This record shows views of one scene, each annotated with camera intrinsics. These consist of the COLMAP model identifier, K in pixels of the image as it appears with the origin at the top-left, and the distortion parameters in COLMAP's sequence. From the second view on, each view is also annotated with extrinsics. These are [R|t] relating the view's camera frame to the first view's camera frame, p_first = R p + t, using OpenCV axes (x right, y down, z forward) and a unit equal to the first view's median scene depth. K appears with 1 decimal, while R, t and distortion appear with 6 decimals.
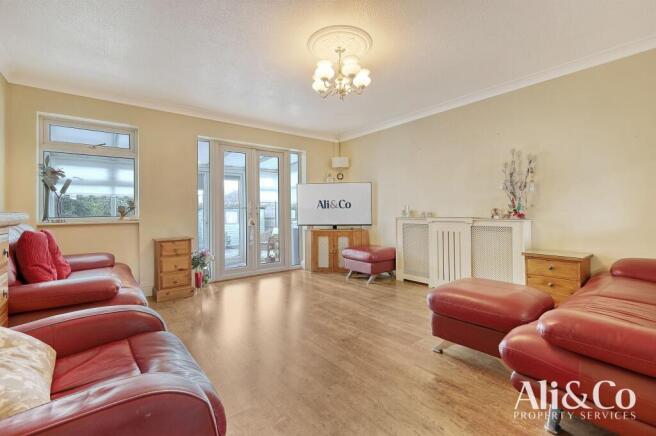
lens RADIAL K [[287.6, 0, 327.4], [0, 287.6, 213.5], [0, 0, 1]] dist [0.001739, 0.000214]
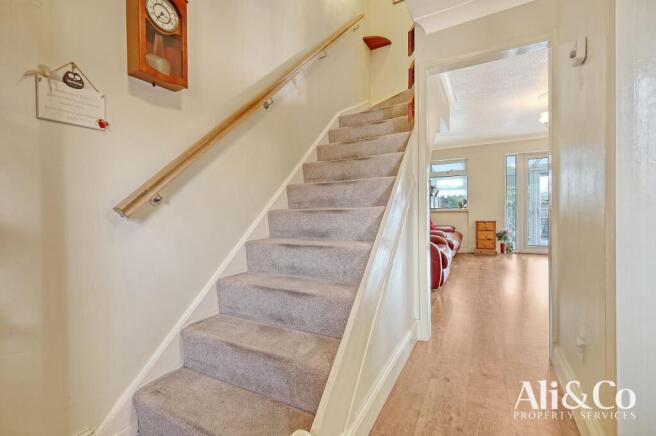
lens RADIAL K [[287.6, 0, 327.7], [0, 287.6, 213.1], [0, 0, 1]] dist [0.001739, 0.000214]
pose [[0.375407, 0.017405, -0.926697, 0.687393], [0.014877, 0.999582, 0.024801, -0.013347], [0.926741, -0.023096, 0.374991, -0.495437]]
